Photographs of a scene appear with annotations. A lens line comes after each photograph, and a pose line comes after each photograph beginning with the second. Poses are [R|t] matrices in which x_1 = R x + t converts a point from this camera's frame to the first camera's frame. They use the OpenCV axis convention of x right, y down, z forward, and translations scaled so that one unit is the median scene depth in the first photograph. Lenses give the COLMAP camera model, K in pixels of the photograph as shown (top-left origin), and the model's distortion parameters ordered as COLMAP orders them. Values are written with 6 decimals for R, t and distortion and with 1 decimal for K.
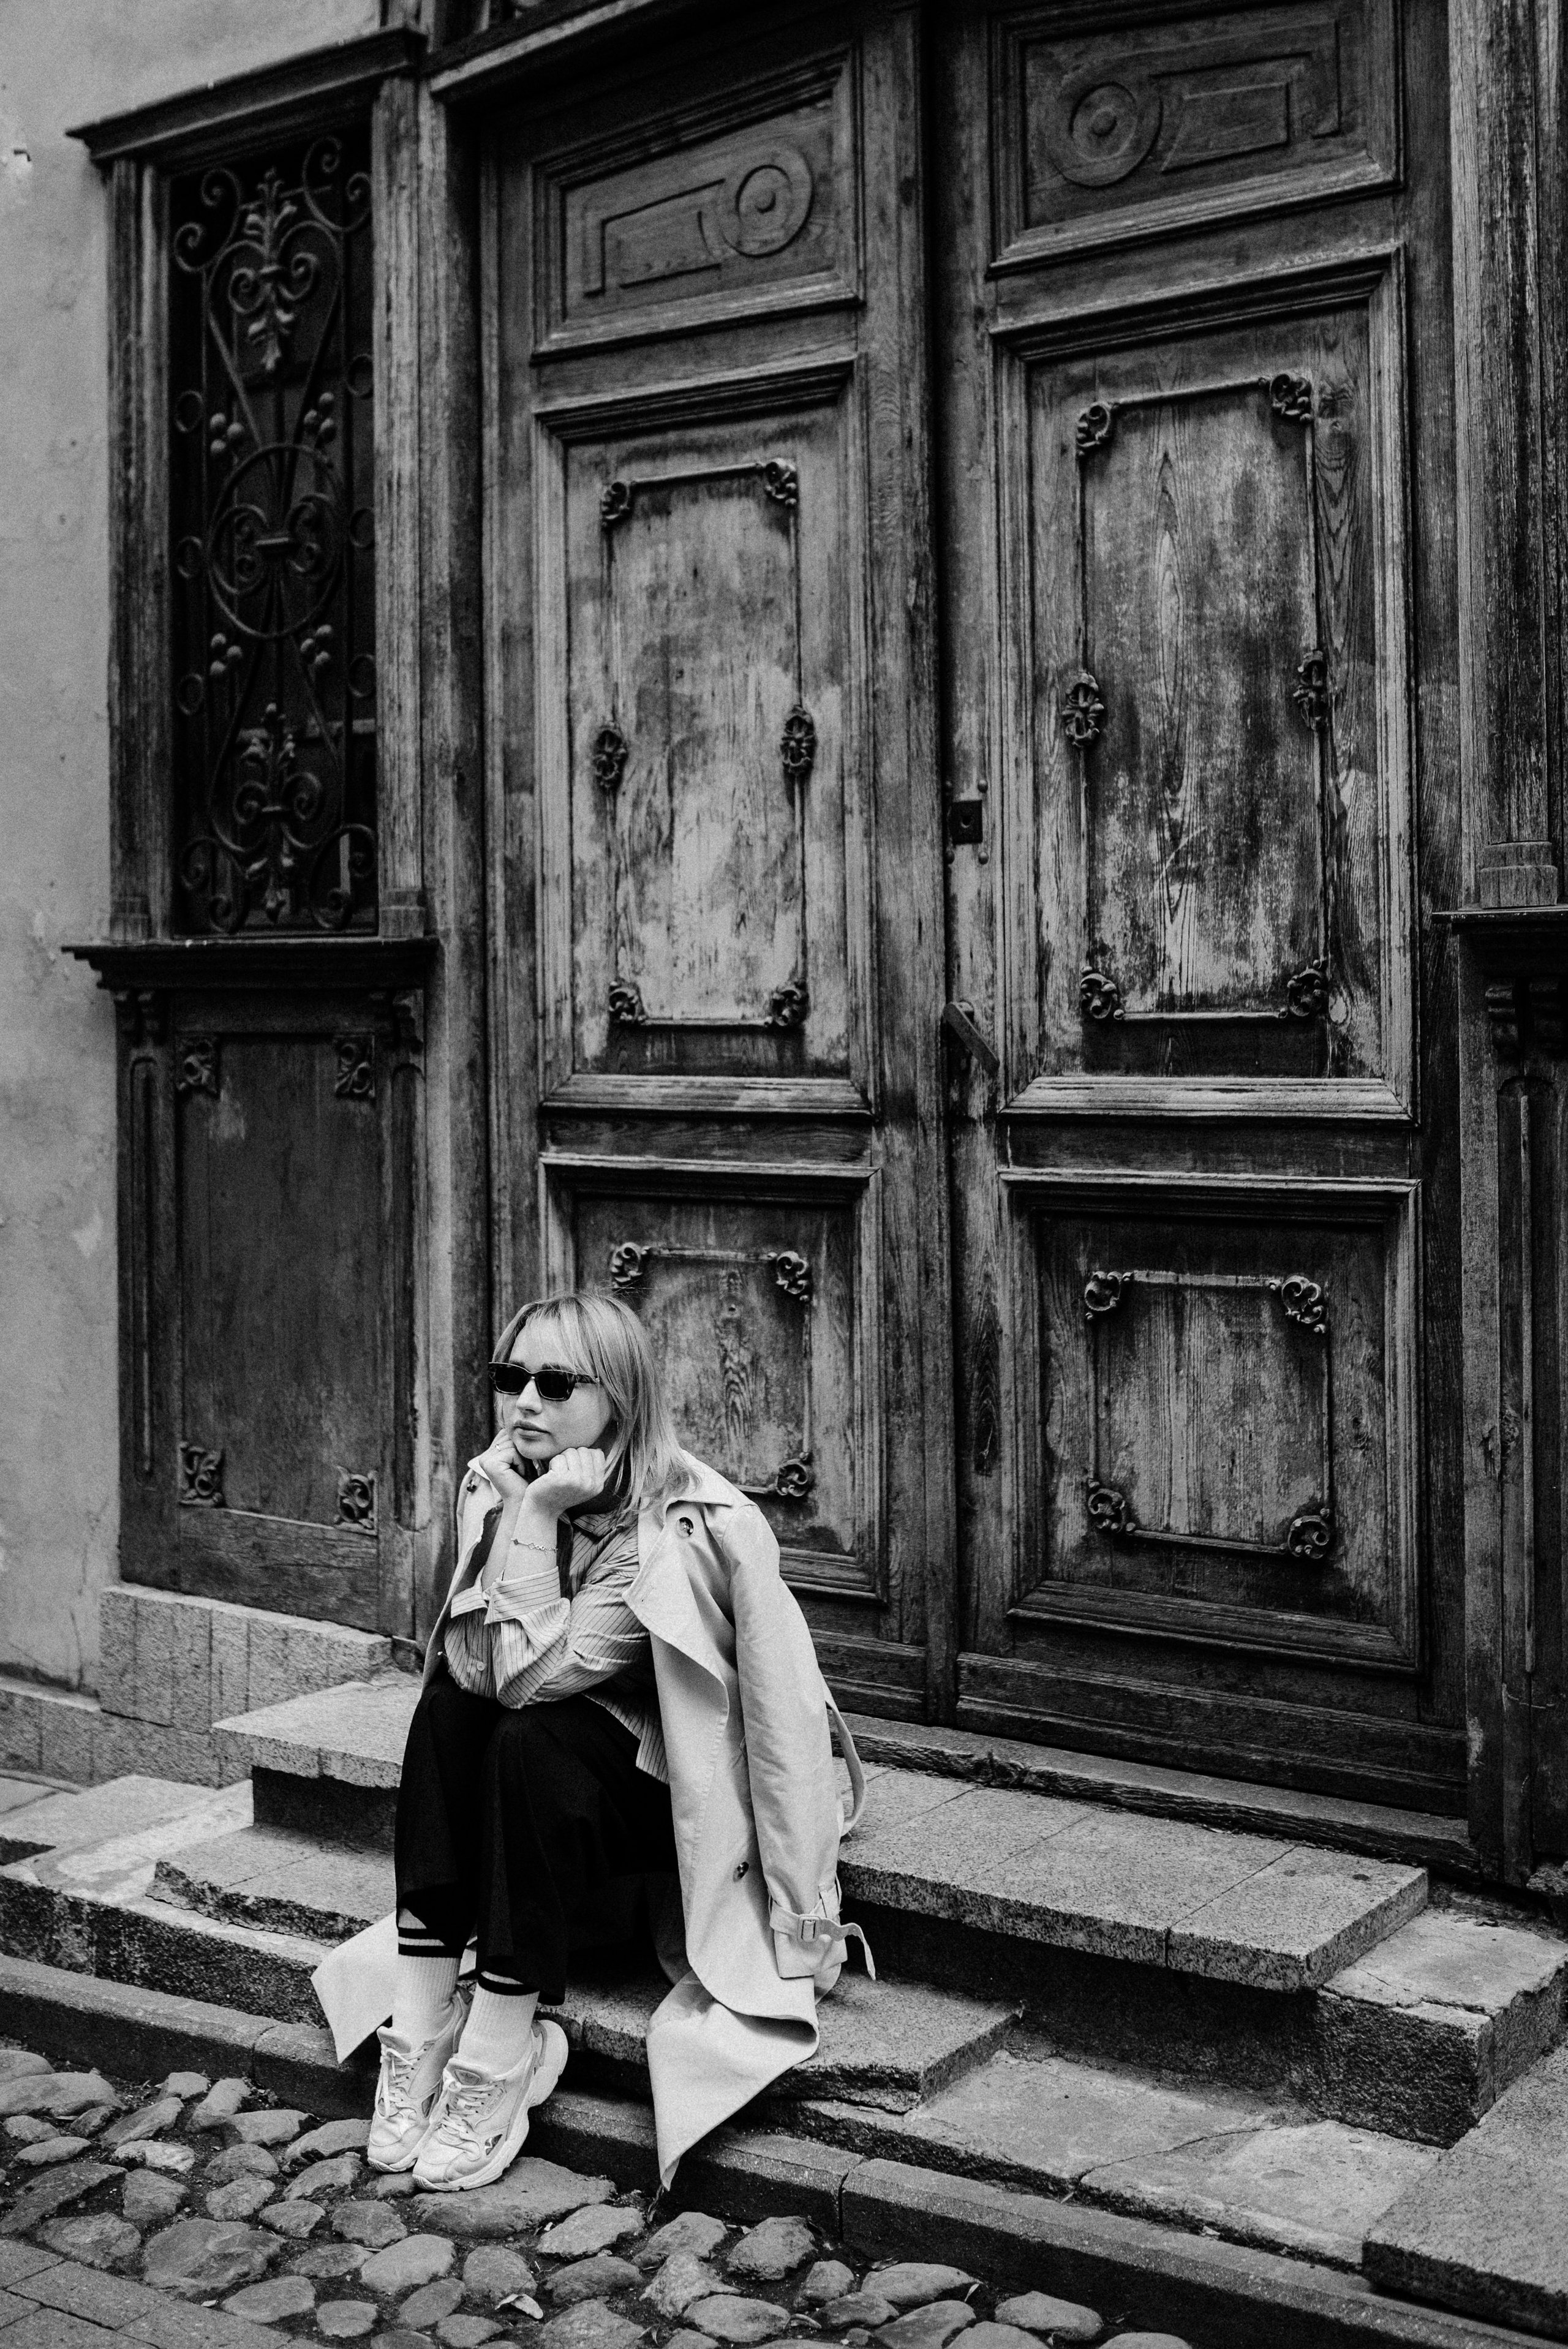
lens RADIAL K [[2733.6, 0, 783.0], [0, 2733.6, 990.1], [0, 0, 1]] dist [-0.058249, 0.064584]
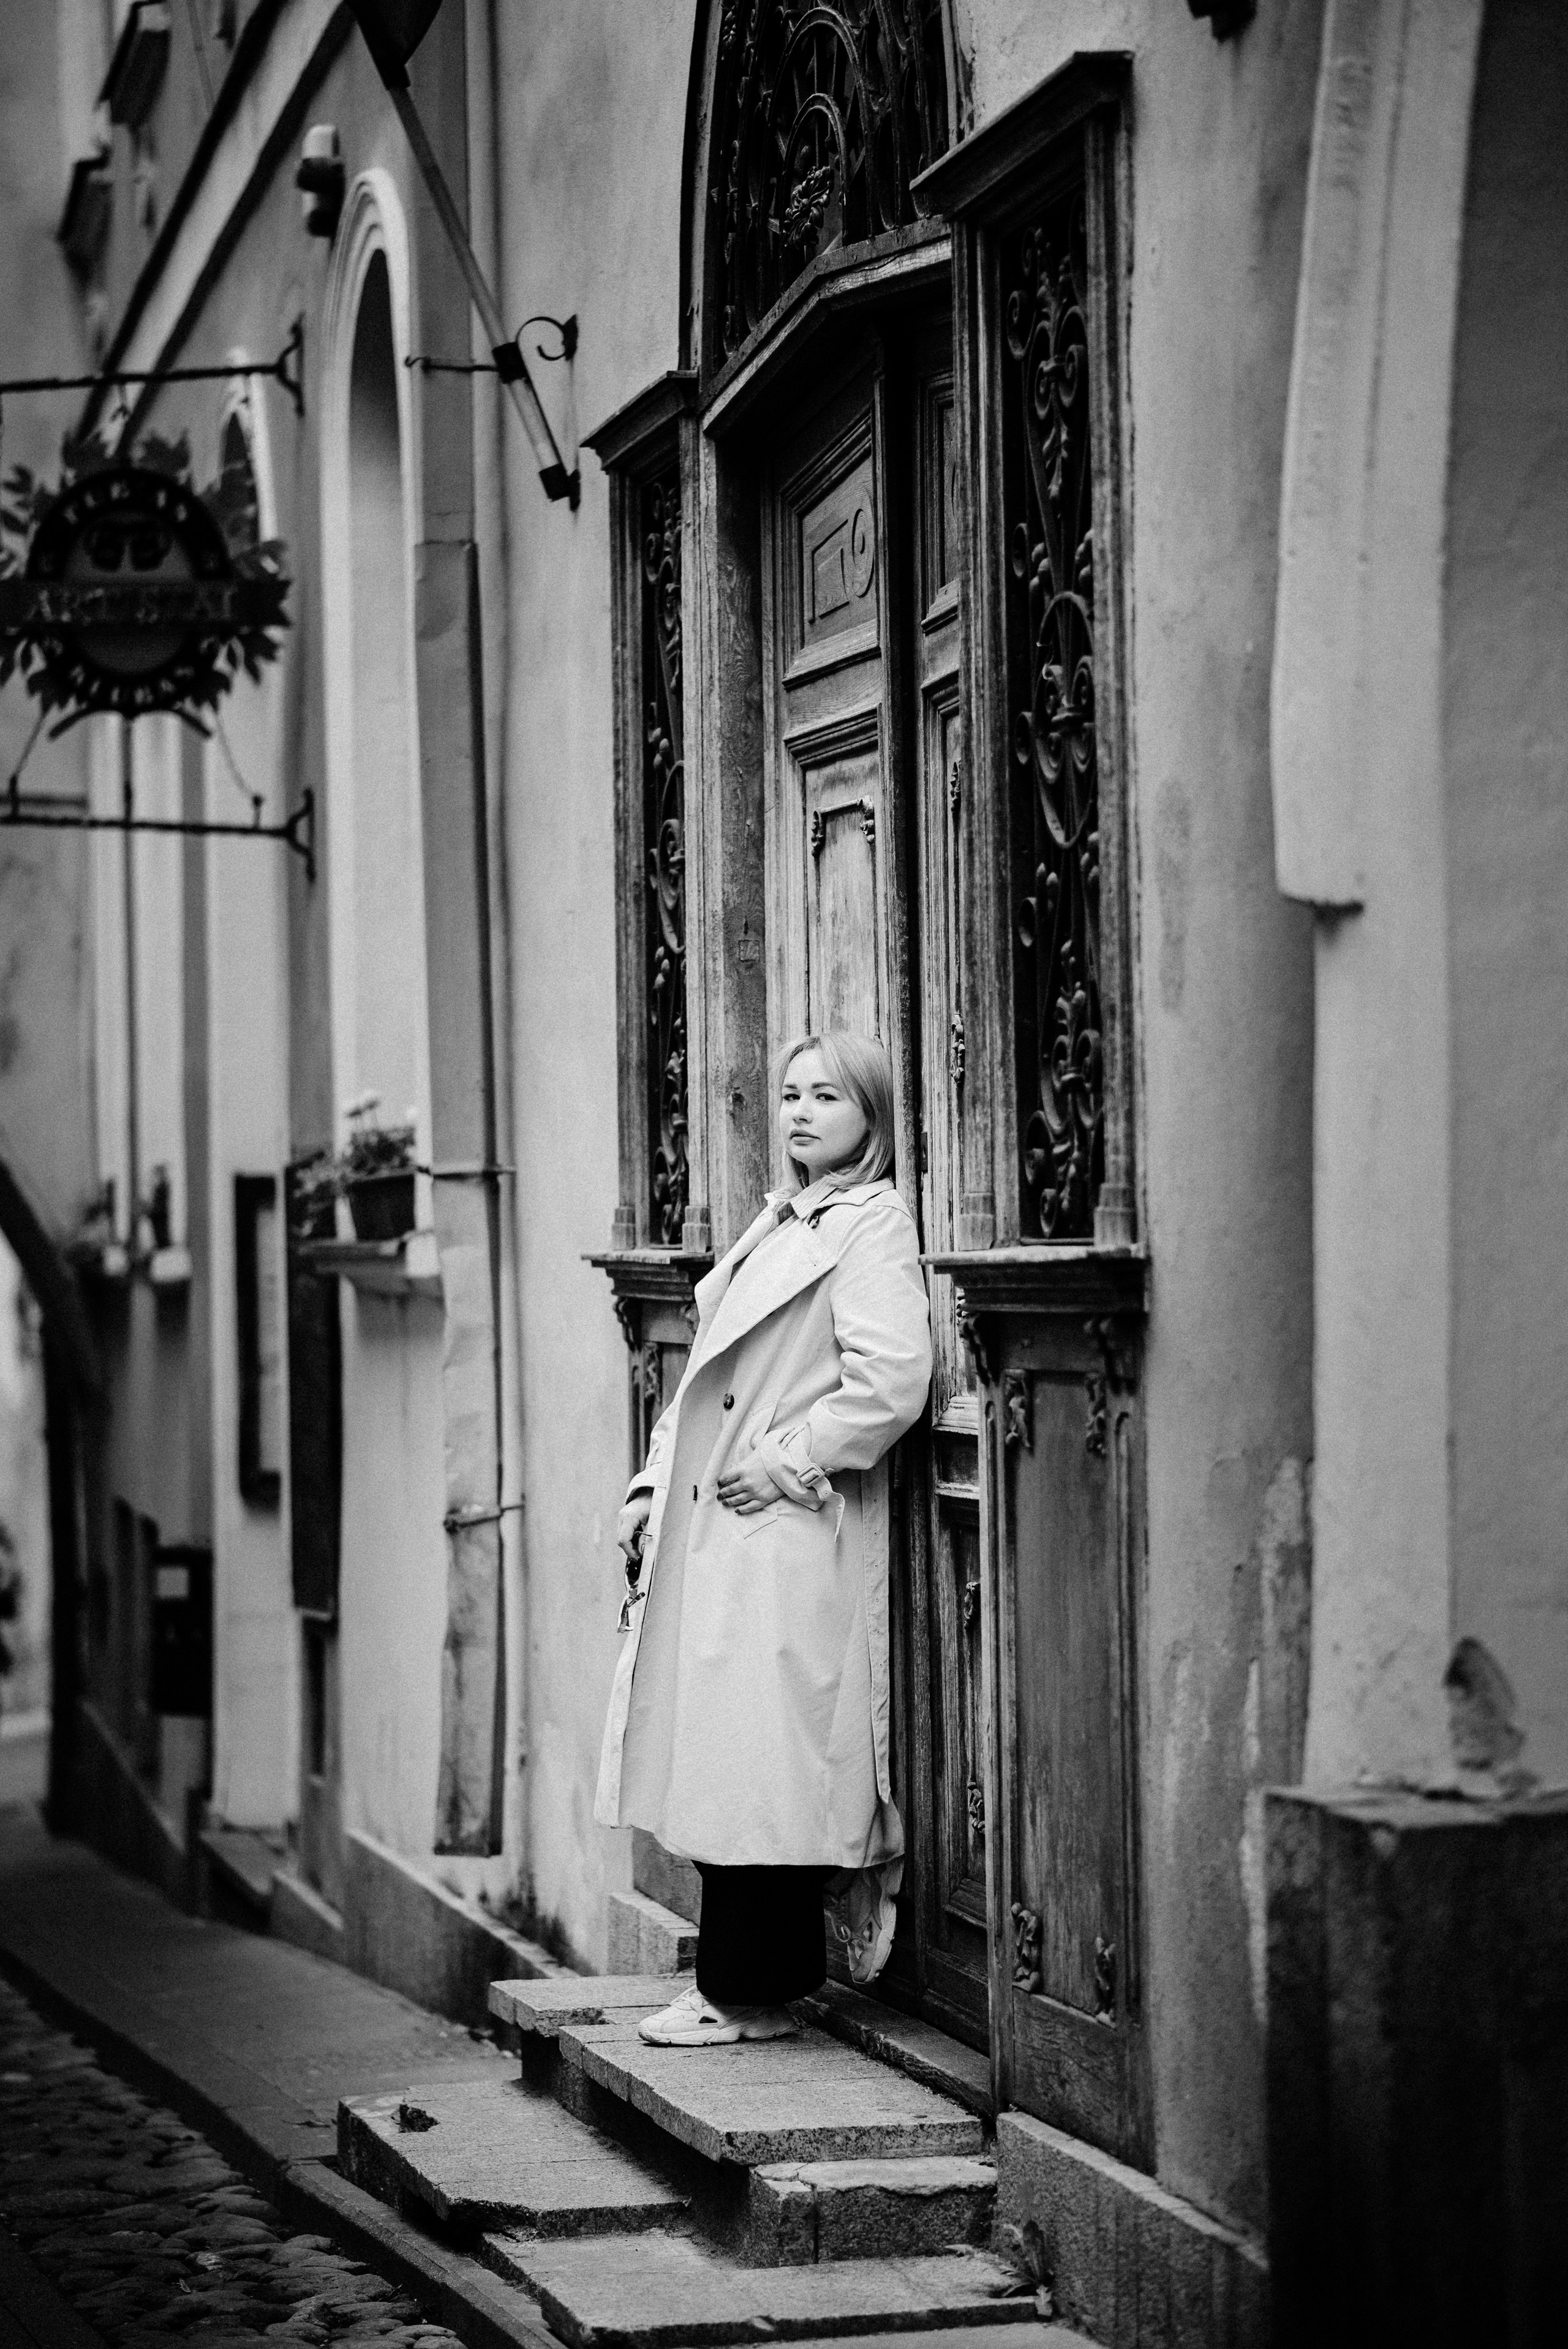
lens RADIAL K [[6083.4, 0, 784.0], [0, 6083.4, 1174.5], [0, 0, 1]] dist [0.069952, -0.004378]
pose [[0.750105, -0.008470, -0.661265, 1.548349], [0.007647, 0.999962, -0.004134, -0.043224], [0.661275, -0.001956, 0.750141, -0.775922]]
